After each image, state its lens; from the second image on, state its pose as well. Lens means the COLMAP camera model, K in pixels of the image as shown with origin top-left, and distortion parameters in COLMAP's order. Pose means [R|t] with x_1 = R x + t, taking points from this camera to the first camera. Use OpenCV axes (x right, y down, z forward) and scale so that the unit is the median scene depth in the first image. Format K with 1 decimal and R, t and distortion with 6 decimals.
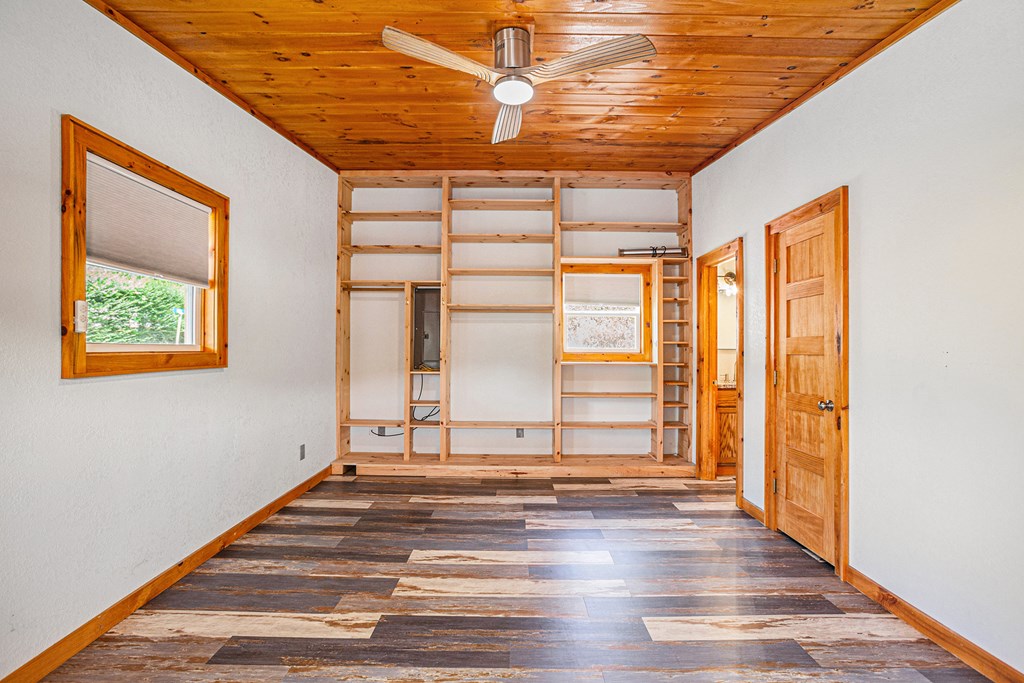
lens RADIAL K [[478.2, 0, 514.4], [0, 478.2, 350.4], [0, 0, 1]] dist [-0.086566, 0.056933]
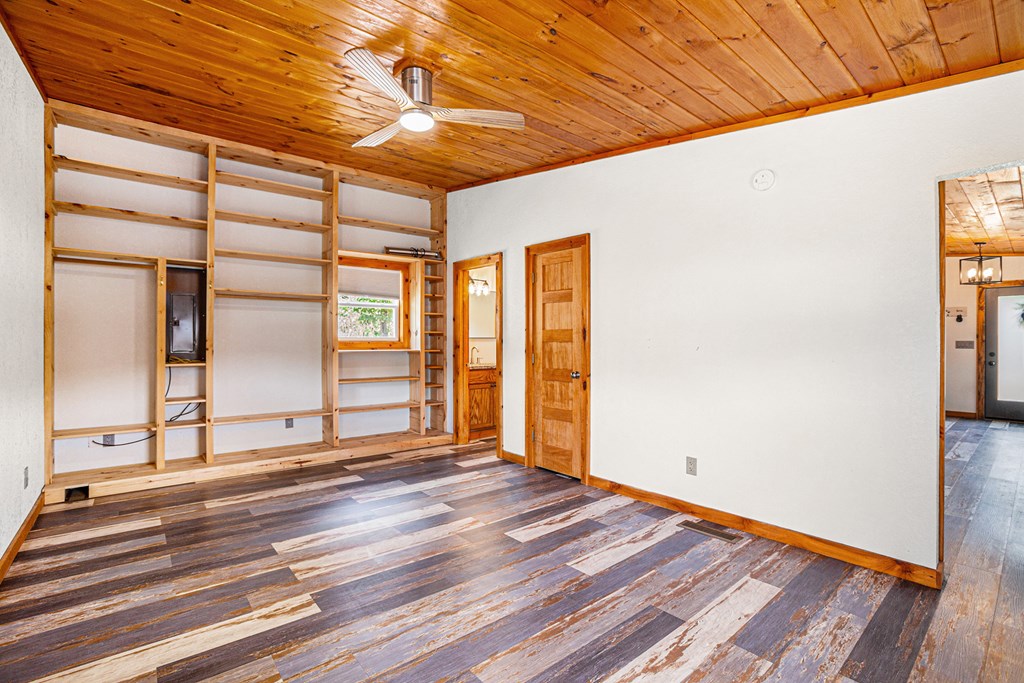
lens RADIAL K [[478.0, 0, 513.4], [0, 478.0, 348.7], [0, 0, 1]] dist [-0.076616, 0.030922]
pose [[0.764117, -0.013843, 0.644929, -0.354260], [0.000749, 0.999788, 0.020572, 0.000047], [-0.645078, -0.015236, 0.763965, -0.043705]]
